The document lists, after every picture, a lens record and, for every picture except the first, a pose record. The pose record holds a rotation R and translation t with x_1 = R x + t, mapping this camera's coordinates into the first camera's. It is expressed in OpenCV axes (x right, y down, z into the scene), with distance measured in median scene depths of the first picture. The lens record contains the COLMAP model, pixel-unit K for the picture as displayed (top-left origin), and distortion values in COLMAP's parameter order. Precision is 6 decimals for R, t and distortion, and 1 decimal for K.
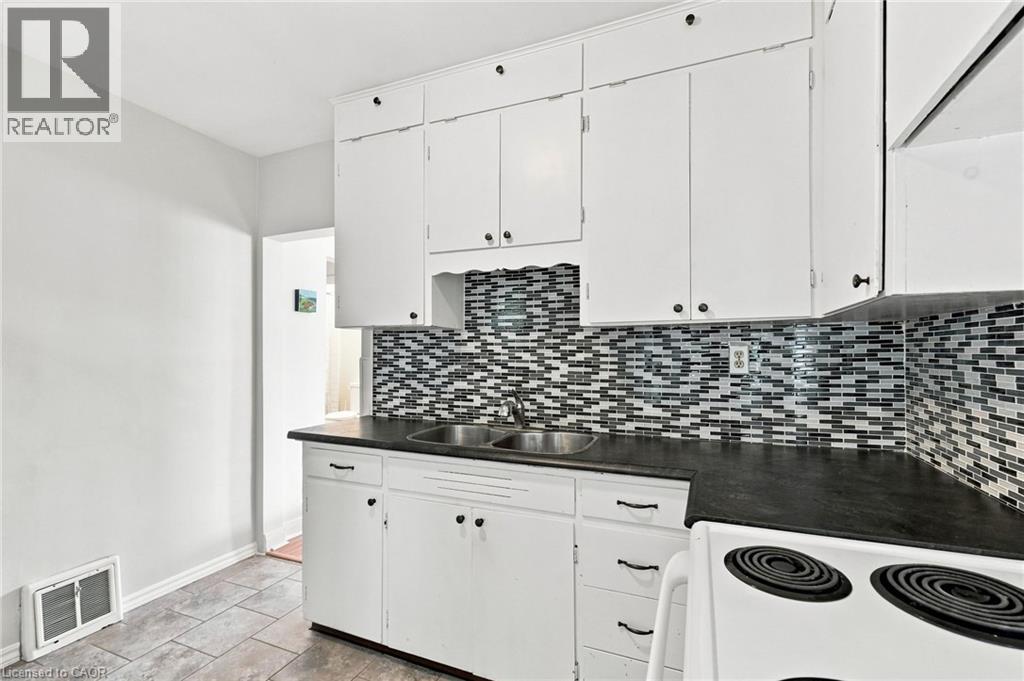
lens RADIAL K [[467.7, 0, 506.0], [0, 467.7, 344.5], [0, 0, 1]] dist [0.013799, -0.008827]
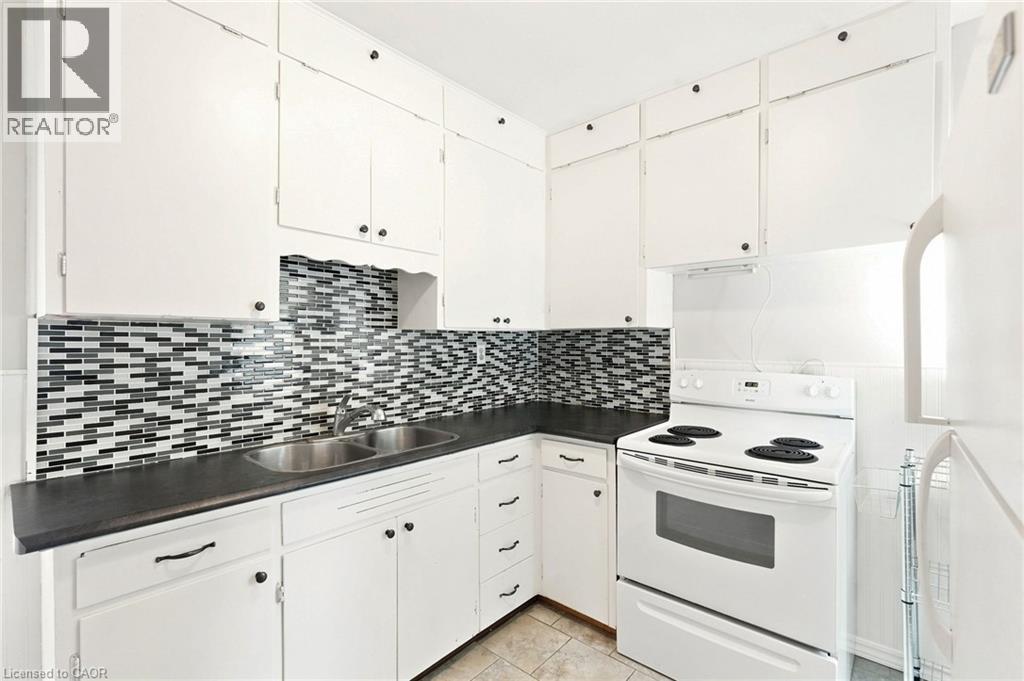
lens RADIAL K [[467.7, 0, 506.0], [0, 467.7, 344.5], [0, 0, 1]] dist [0.013799, -0.008827]
pose [[0.307398, -0.009875, 0.951530, -0.754300], [-0.011491, 0.999835, 0.014089, -0.017267], [-0.951512, -0.015265, 0.307233, 0.410755]]
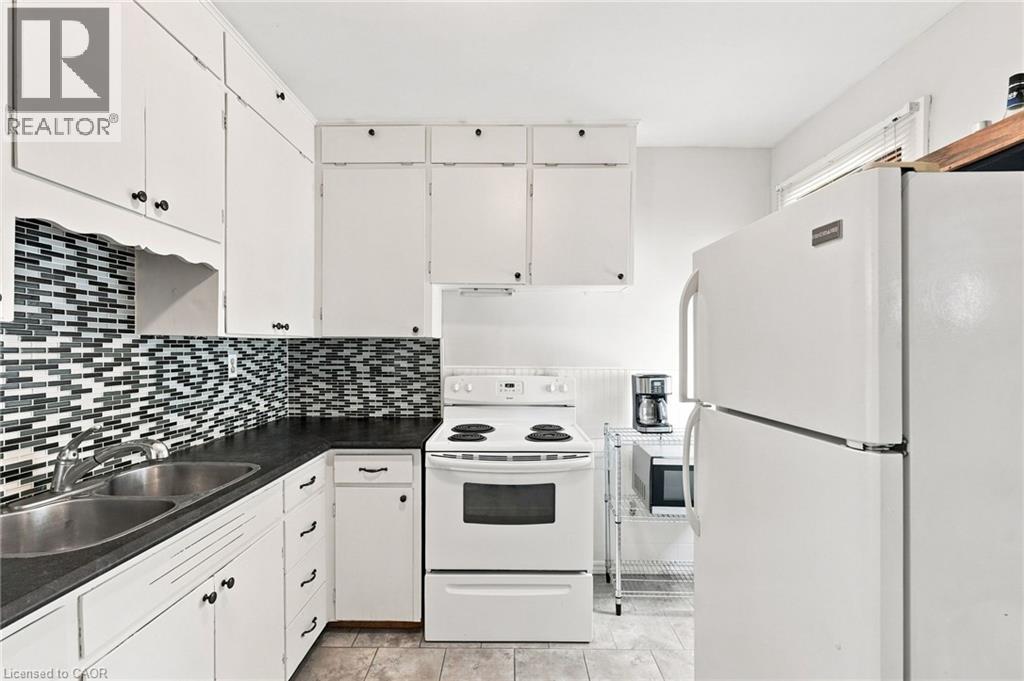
lens RADIAL K [[477.3, 0, 516.5], [0, 477.3, 357.0], [0, 0, 1]] dist [0.004299, -0.000229]
pose [[-0.407424, -0.022401, 0.912965, -0.798442], [-0.017621, 0.999706, 0.016666, -0.020920], [-0.913069, -0.009298, -0.407698, 0.720136]]
